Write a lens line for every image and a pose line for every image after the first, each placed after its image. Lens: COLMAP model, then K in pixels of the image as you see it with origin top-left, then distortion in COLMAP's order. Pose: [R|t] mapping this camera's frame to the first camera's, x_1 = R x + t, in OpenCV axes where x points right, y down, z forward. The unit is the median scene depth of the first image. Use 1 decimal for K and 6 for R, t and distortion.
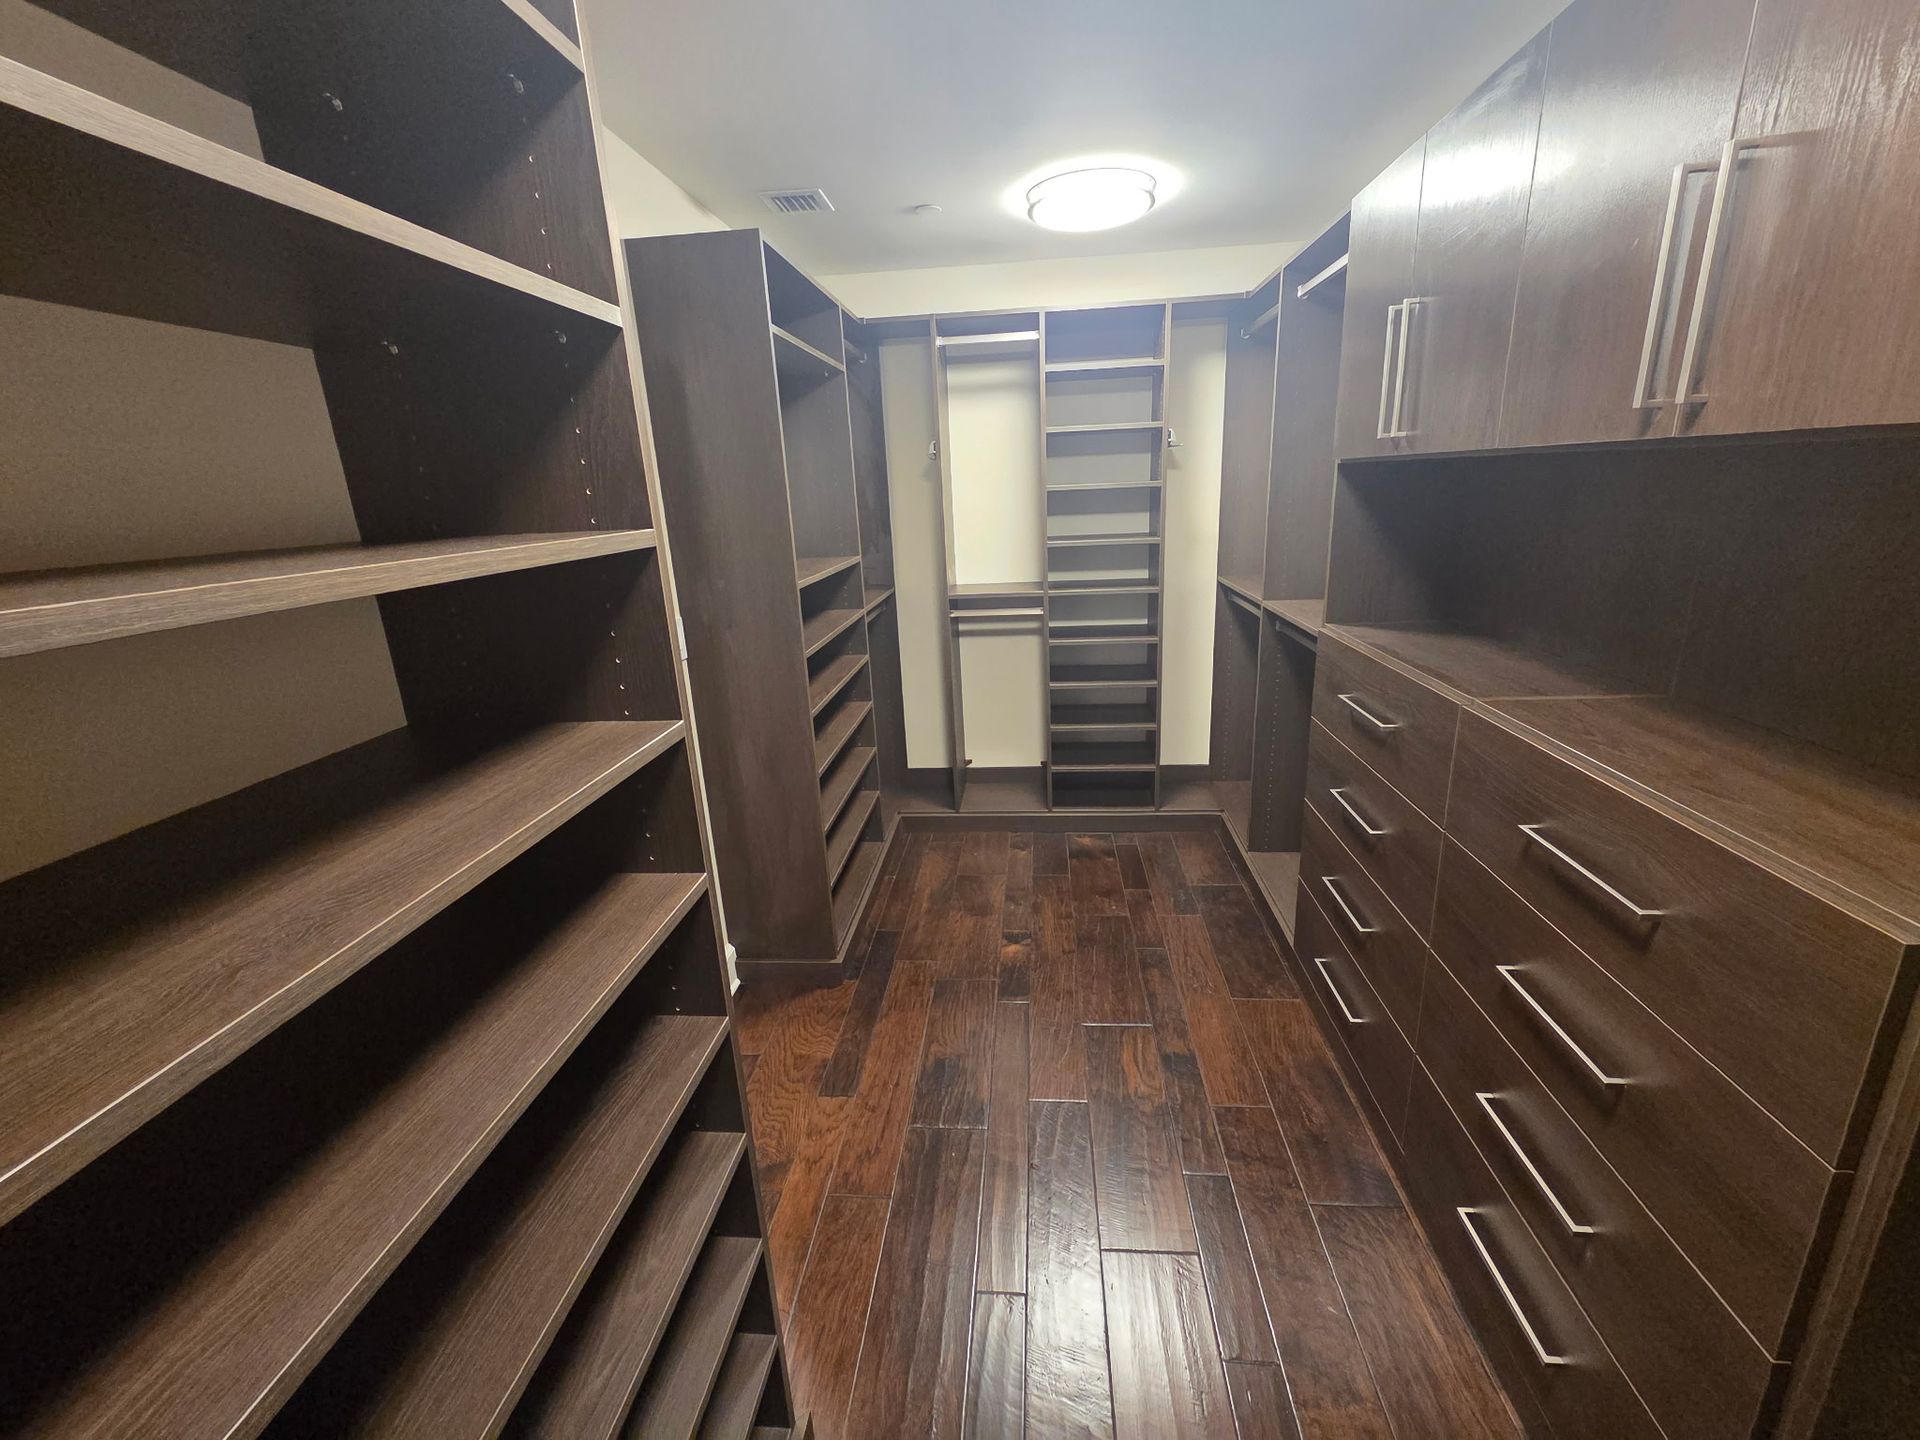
lens RADIAL K [[782.8, 0, 971.1], [0, 782.8, 704.1], [0, 0, 1]] dist [0.002220, -0.000914]
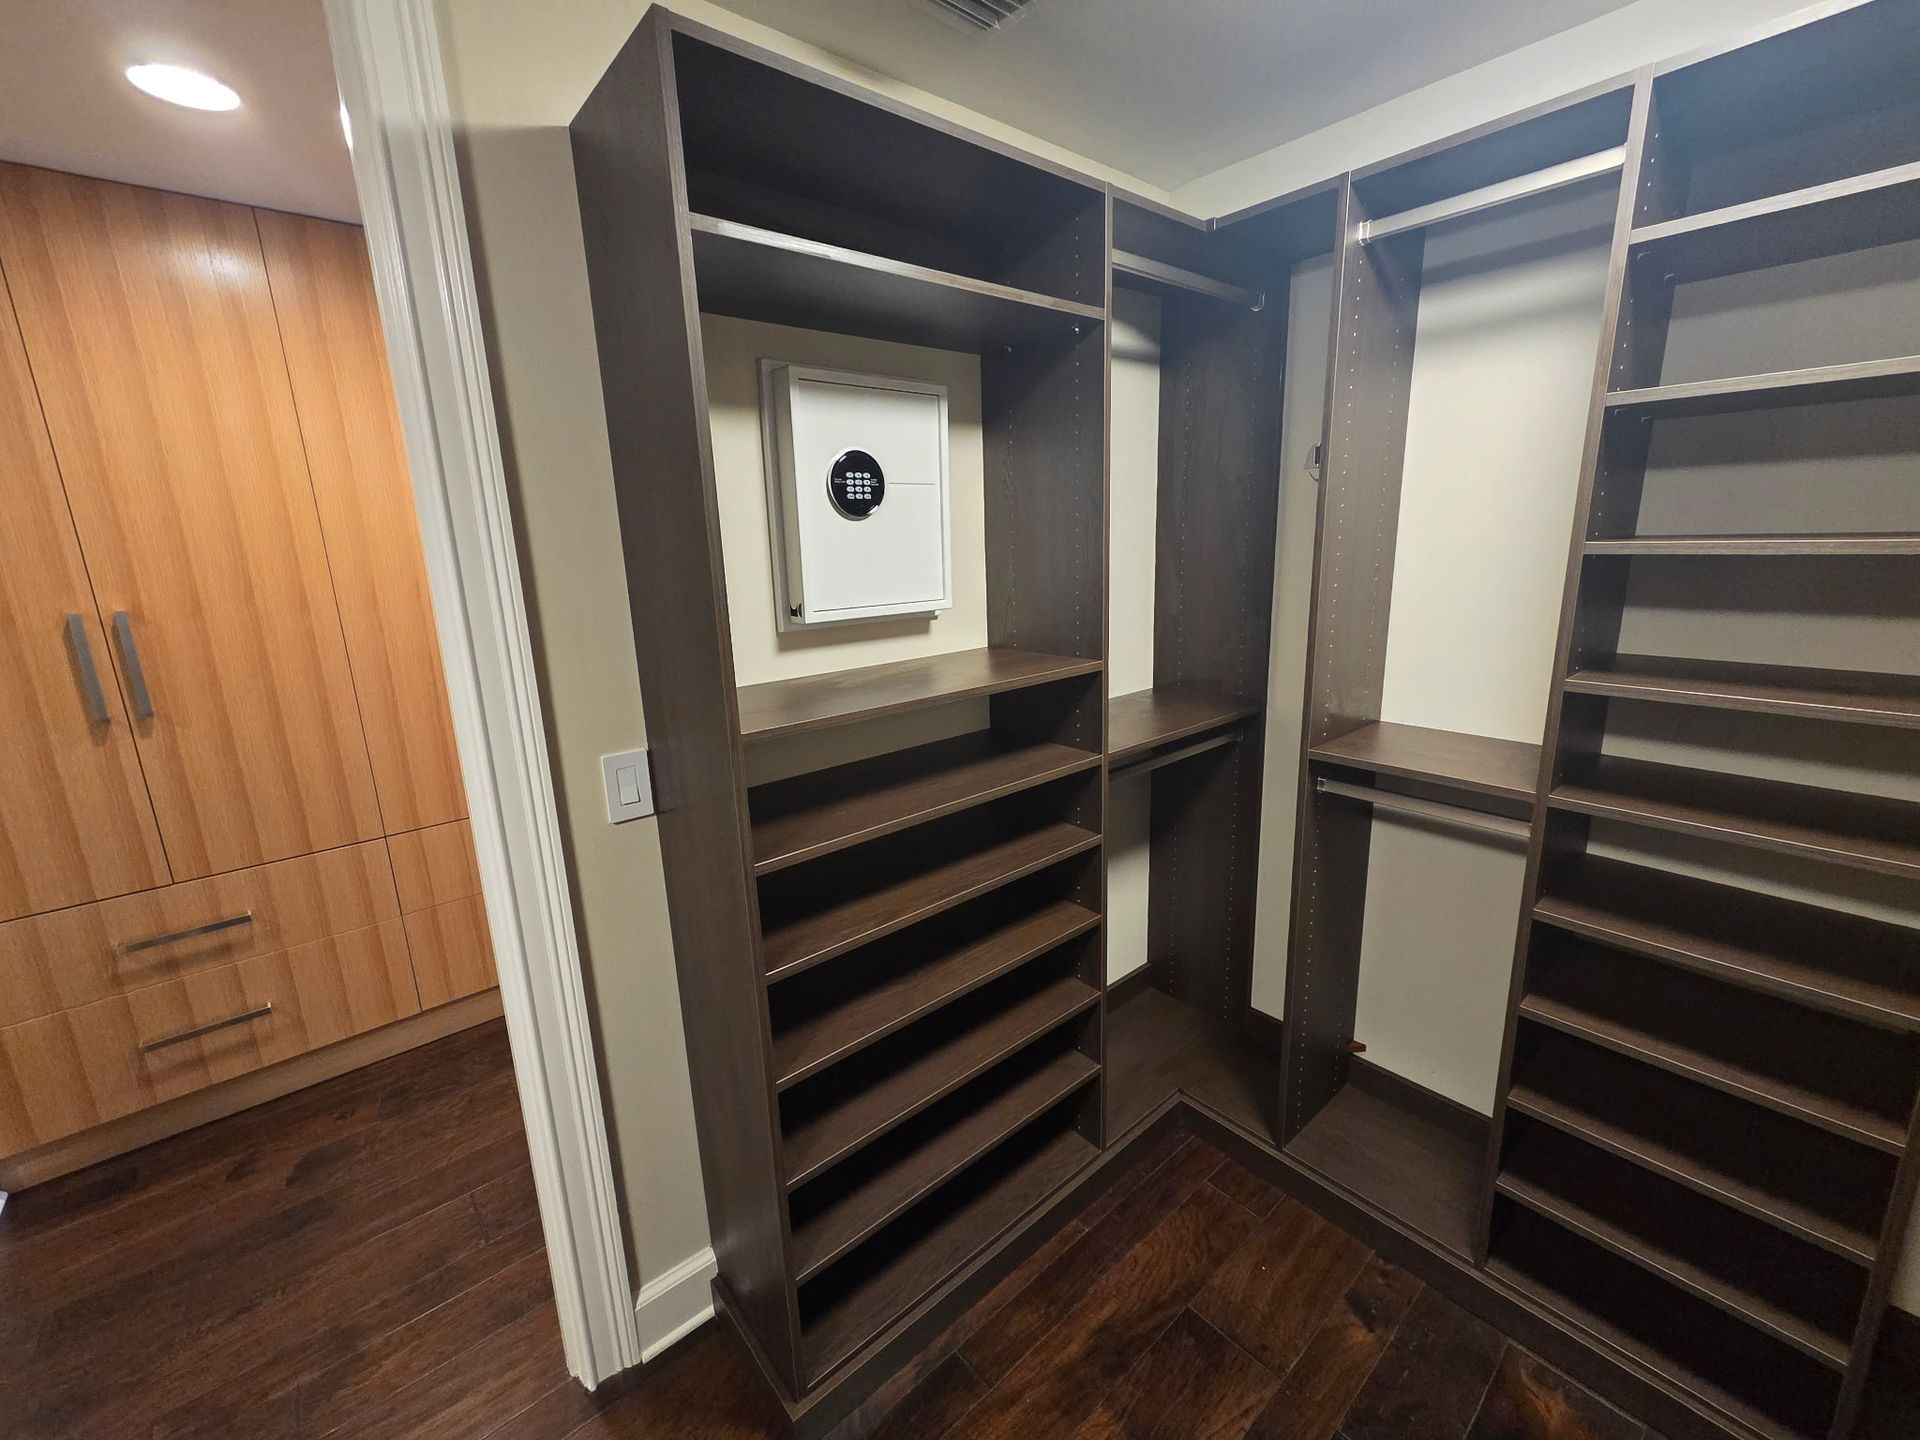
lens RADIAL K [[782.8, 0, 971.1], [0, 782.8, 704.1], [0, 0, 1]] dist [0.002220, -0.000914]
pose [[0.715308, 0.178020, -0.675754, 0.170965], [-0.194626, 0.979497, 0.052019, -0.175424], [0.671160, 0.094310, 0.735289, 0.558972]]
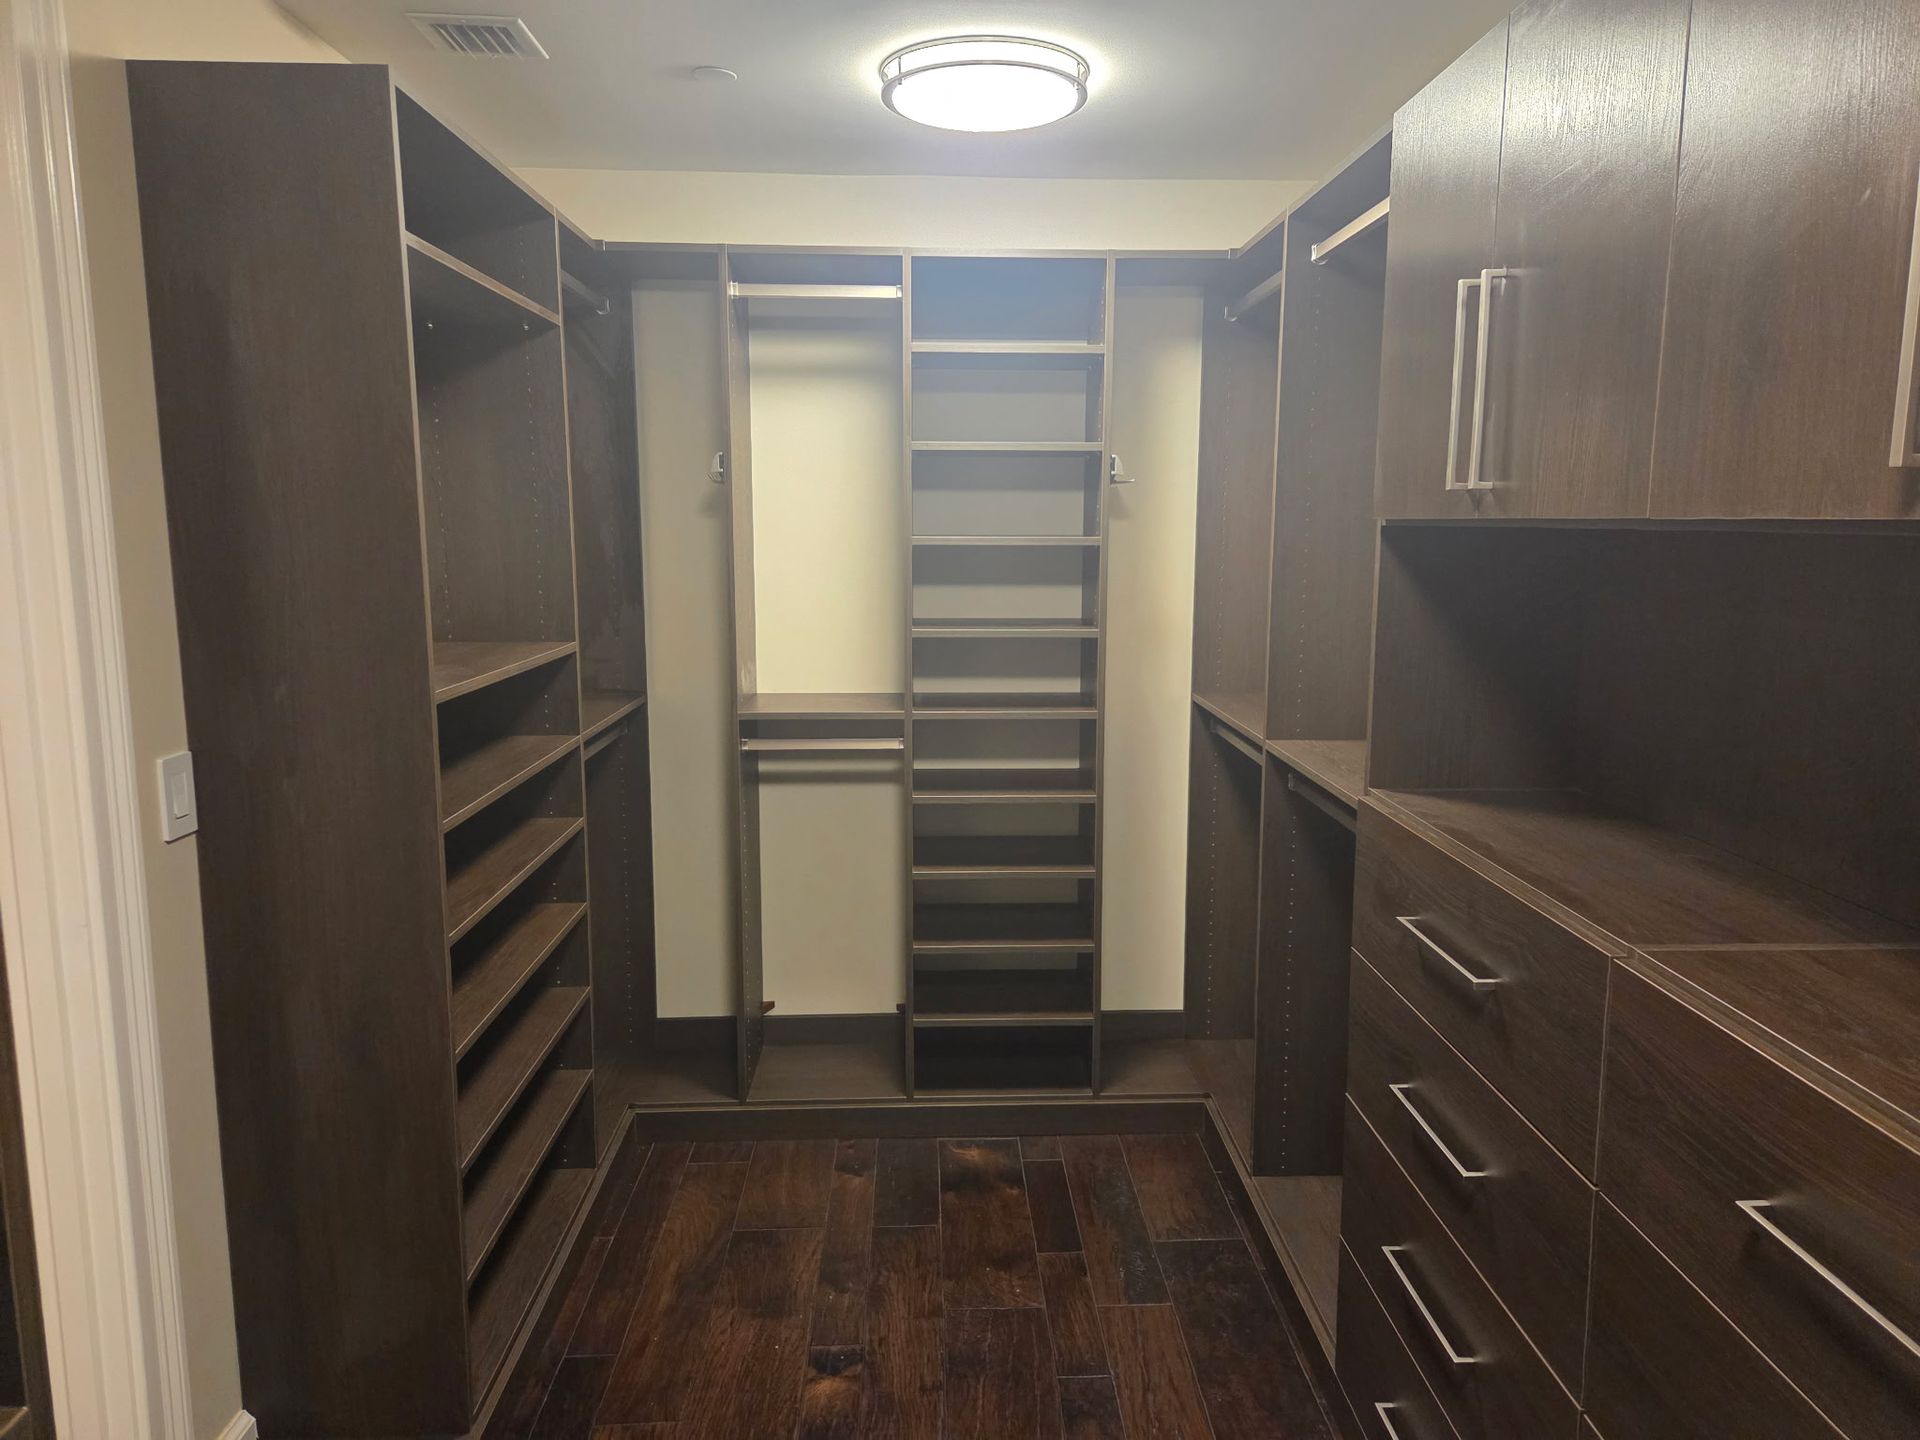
lens RADIAL K [[1282.4, 0, 977.3], [0, 1282.4, 701.7], [0, 0, 1]] dist [0.081174, -0.072010]
pose [[0.990703, 0.029069, 0.132904, 0.021921], [-0.010638, 0.990468, -0.137335, -0.023076], [-0.135629, 0.134644, 0.981568, 0.058179]]
